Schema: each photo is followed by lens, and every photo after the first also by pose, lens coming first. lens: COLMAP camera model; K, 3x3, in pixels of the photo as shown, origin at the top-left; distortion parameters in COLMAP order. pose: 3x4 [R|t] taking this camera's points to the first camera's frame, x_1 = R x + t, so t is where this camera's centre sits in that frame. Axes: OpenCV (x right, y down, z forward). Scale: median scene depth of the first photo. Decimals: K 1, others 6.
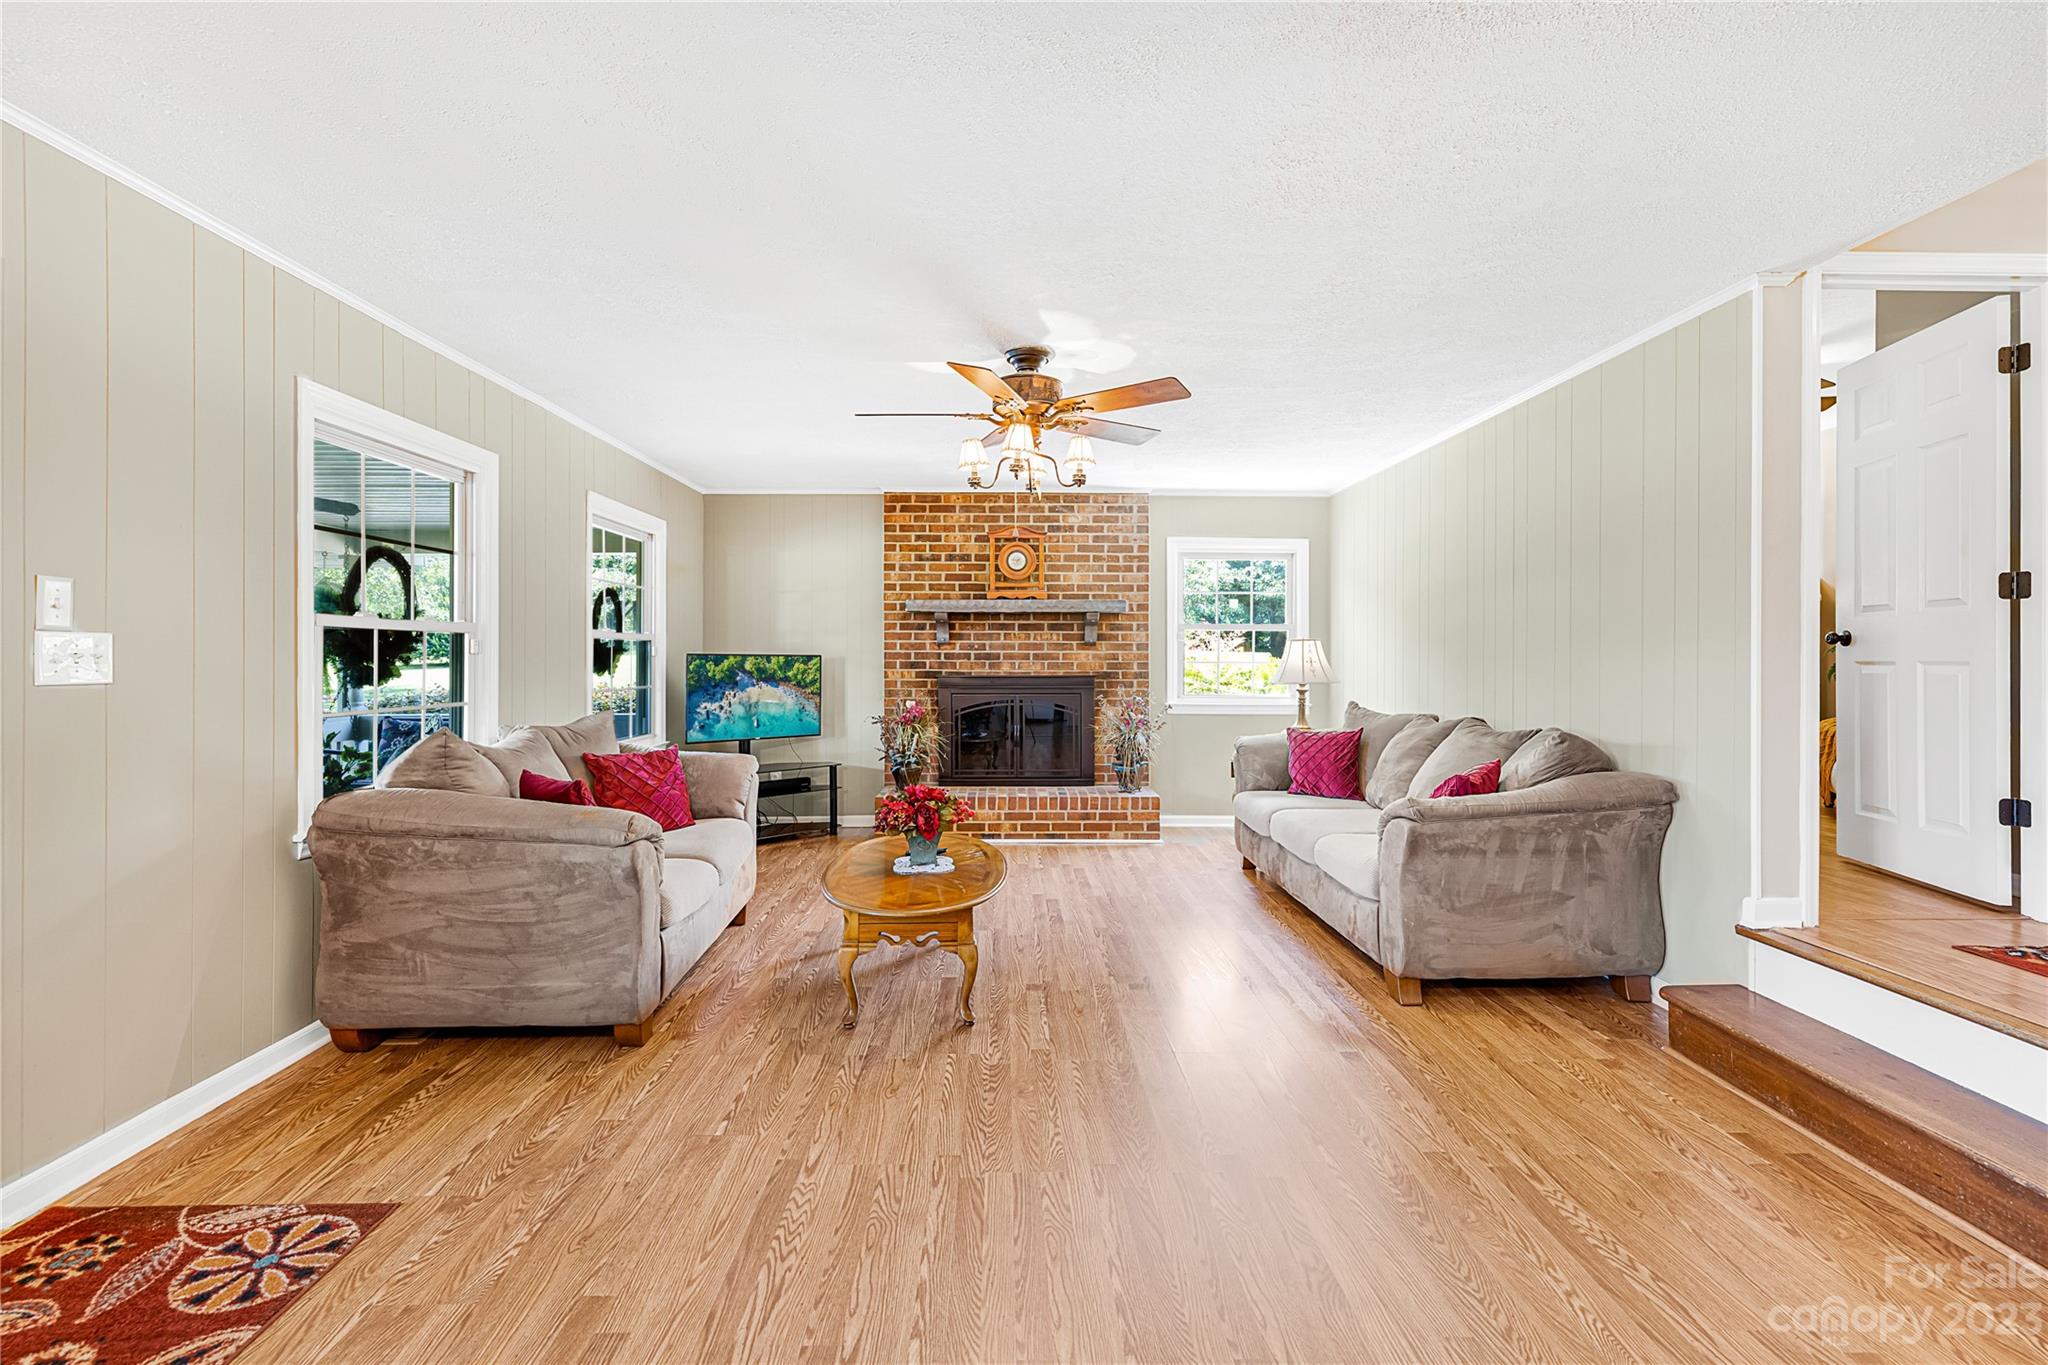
lens RADIAL K [[871.0, 0, 989.4], [0, 871.0, 646.7], [0, 0, 1]] dist [-0.001417, 0.000682]
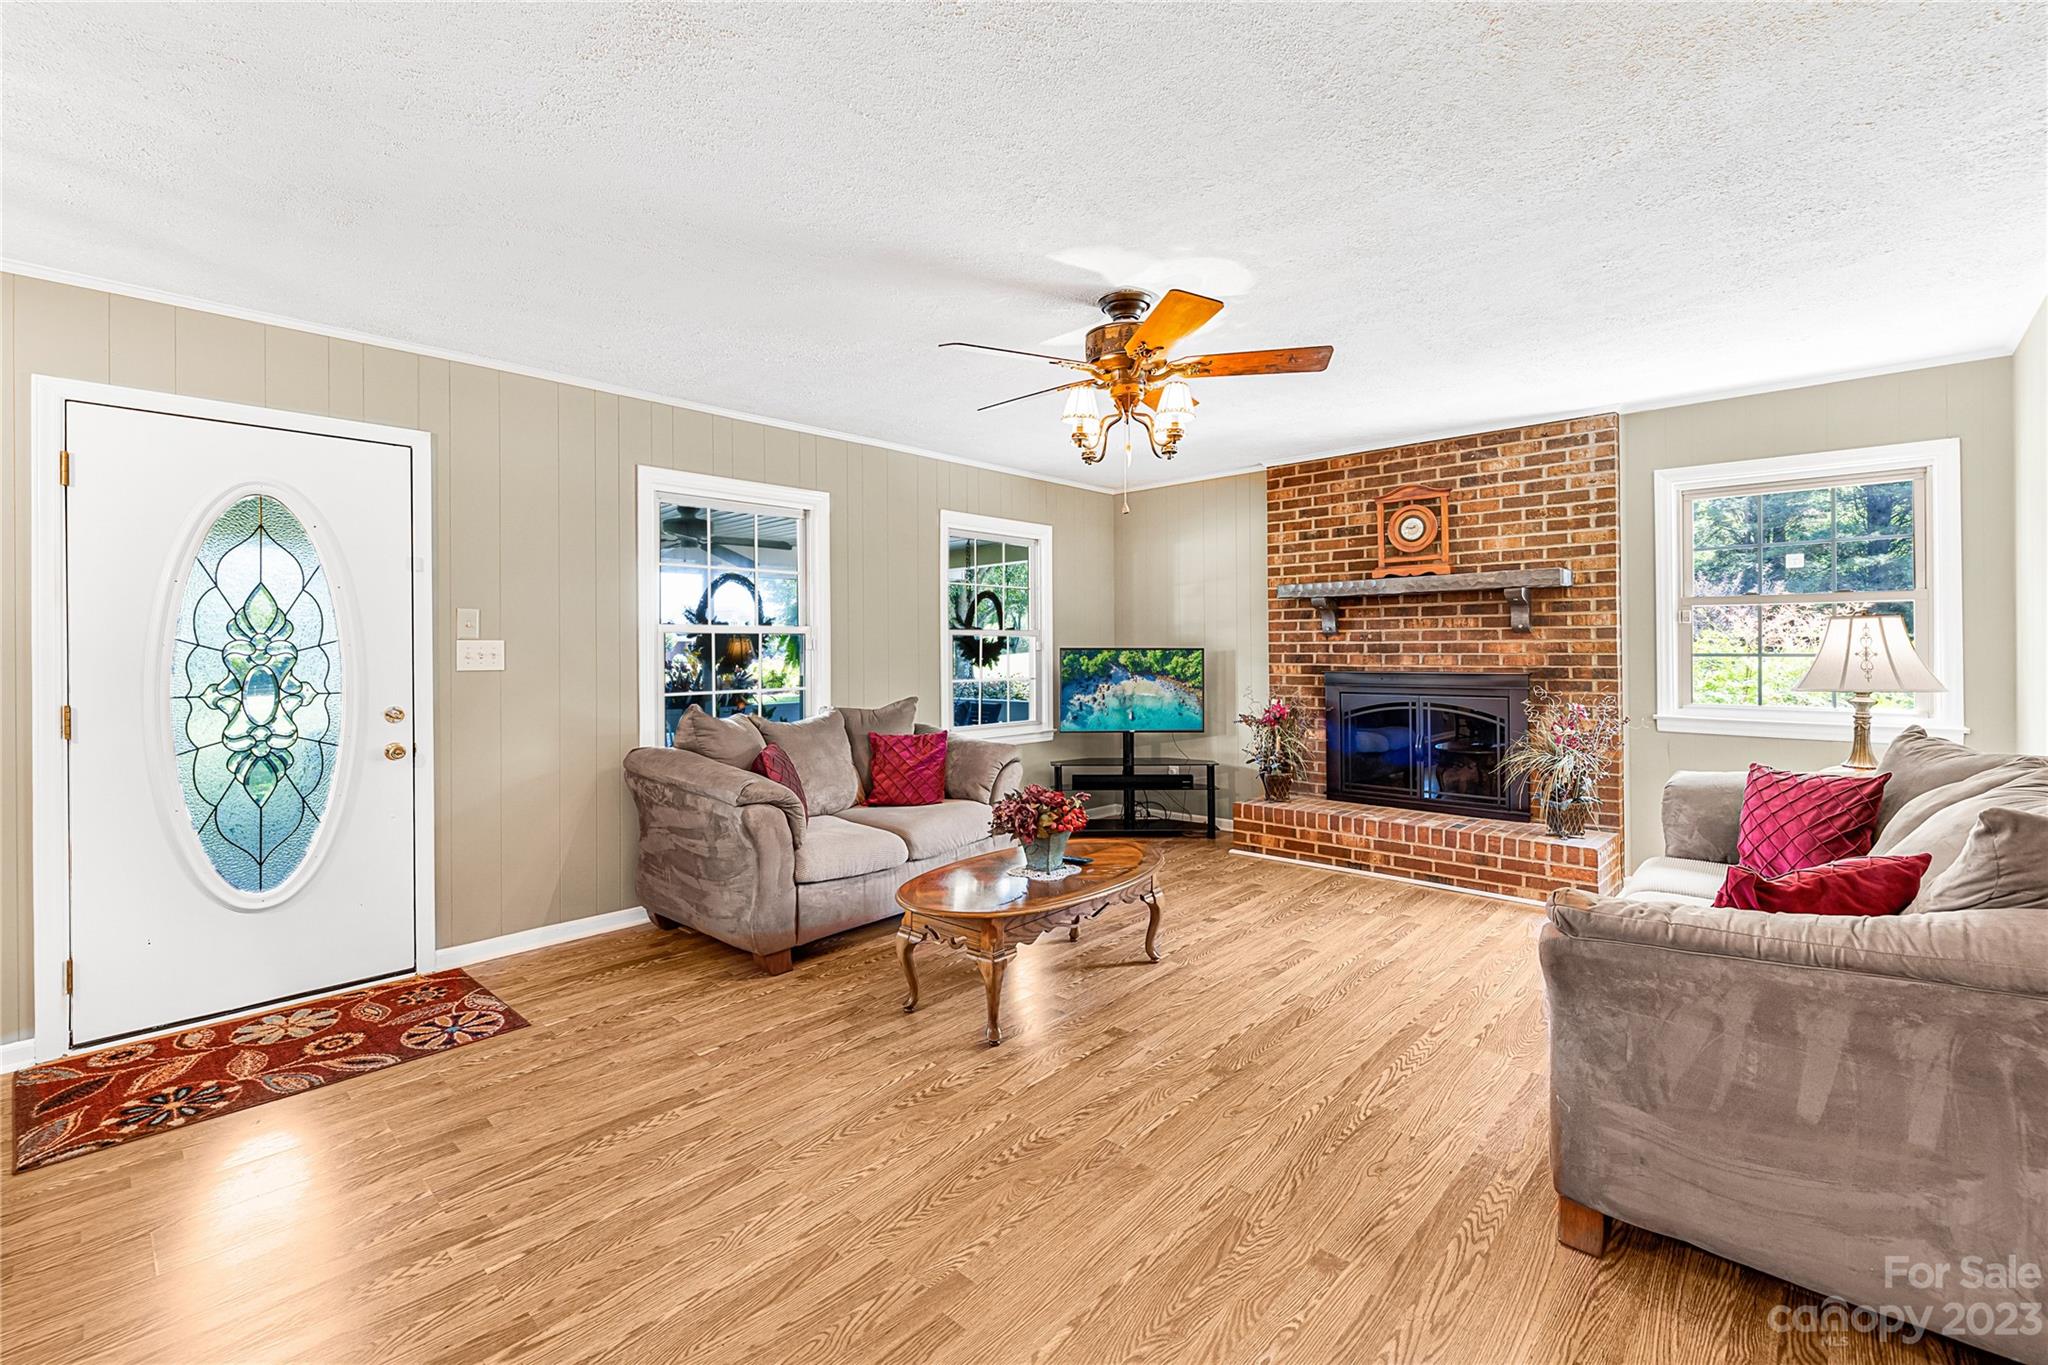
lens RADIAL K [[871.0, 0, 1018.4], [0, 871.0, 638.8], [0, 0, 1]] dist [-0.001417, 0.000682]
pose [[0.724790, -0.014872, -0.688809, 0.340416], [0.014287, 0.999876, -0.006554, 0.003018], [0.688821, -0.005091, 0.724913, 0.181172]]
